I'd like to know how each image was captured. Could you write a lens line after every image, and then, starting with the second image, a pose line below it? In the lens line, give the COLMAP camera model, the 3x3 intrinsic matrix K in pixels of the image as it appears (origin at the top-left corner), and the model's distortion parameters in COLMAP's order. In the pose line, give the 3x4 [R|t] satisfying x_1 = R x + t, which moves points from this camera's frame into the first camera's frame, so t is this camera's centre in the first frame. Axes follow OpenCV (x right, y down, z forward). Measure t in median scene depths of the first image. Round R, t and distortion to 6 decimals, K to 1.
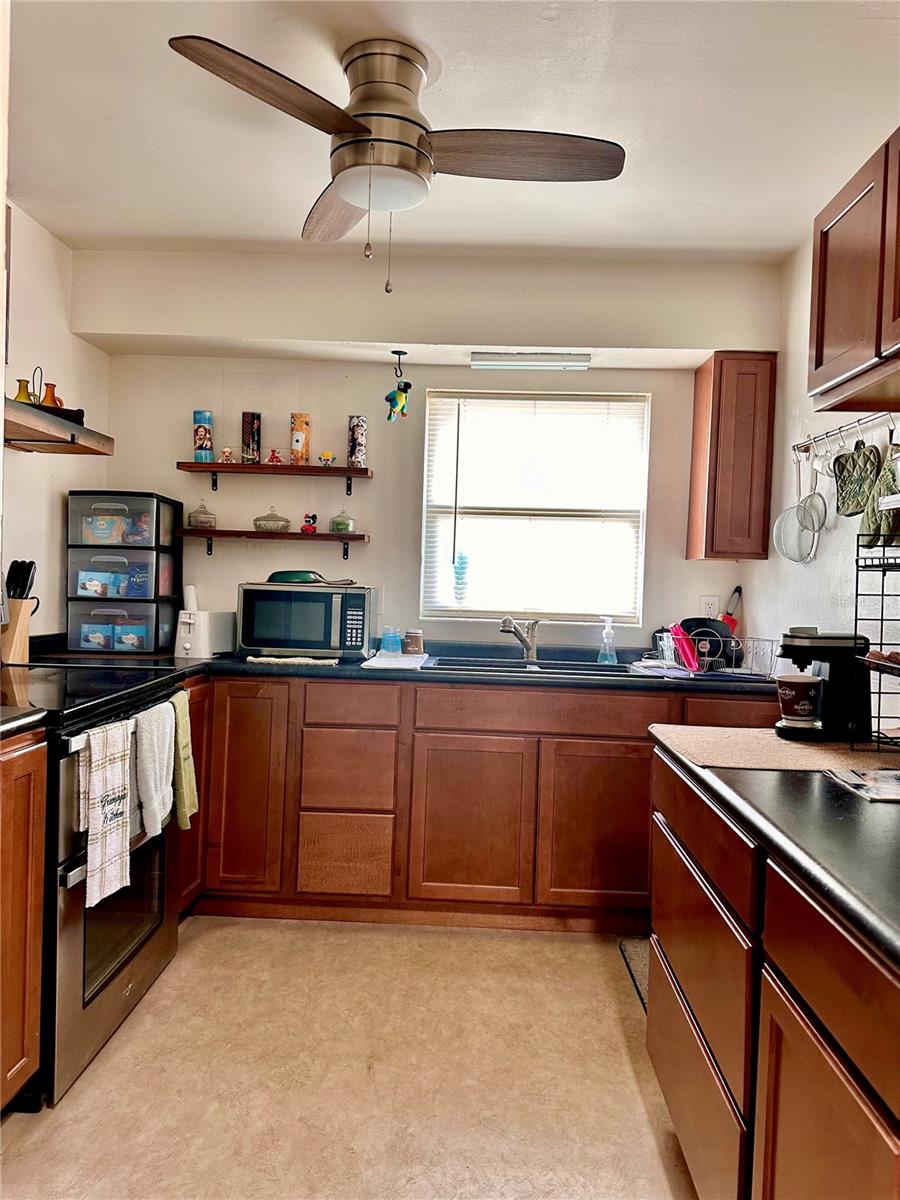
lens RADIAL K [[859.6, 0, 458.9], [0, 859.6, 575.7], [0, 0, 1]] dist [0.070232, -0.077624]
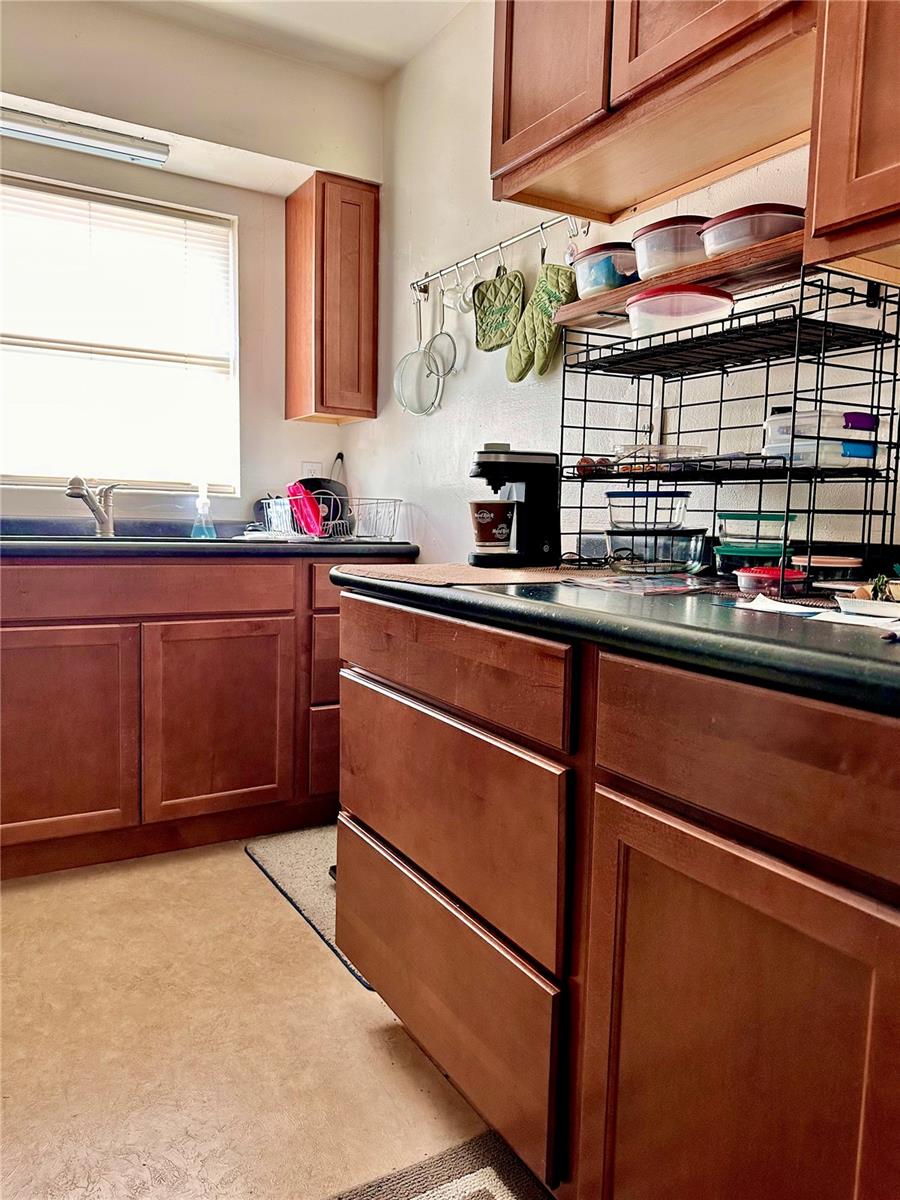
lens RADIAL K [[859.6, 0, 445.1], [0, 859.6, 589.2], [0, 0, 1]] dist [0.070232, -0.077624]
pose [[0.855393, -0.058381, 0.514679, -0.075215], [0.008037, 0.995004, 0.099509, 0.081731], [-0.517918, -0.080983, 0.851589, 0.181471]]
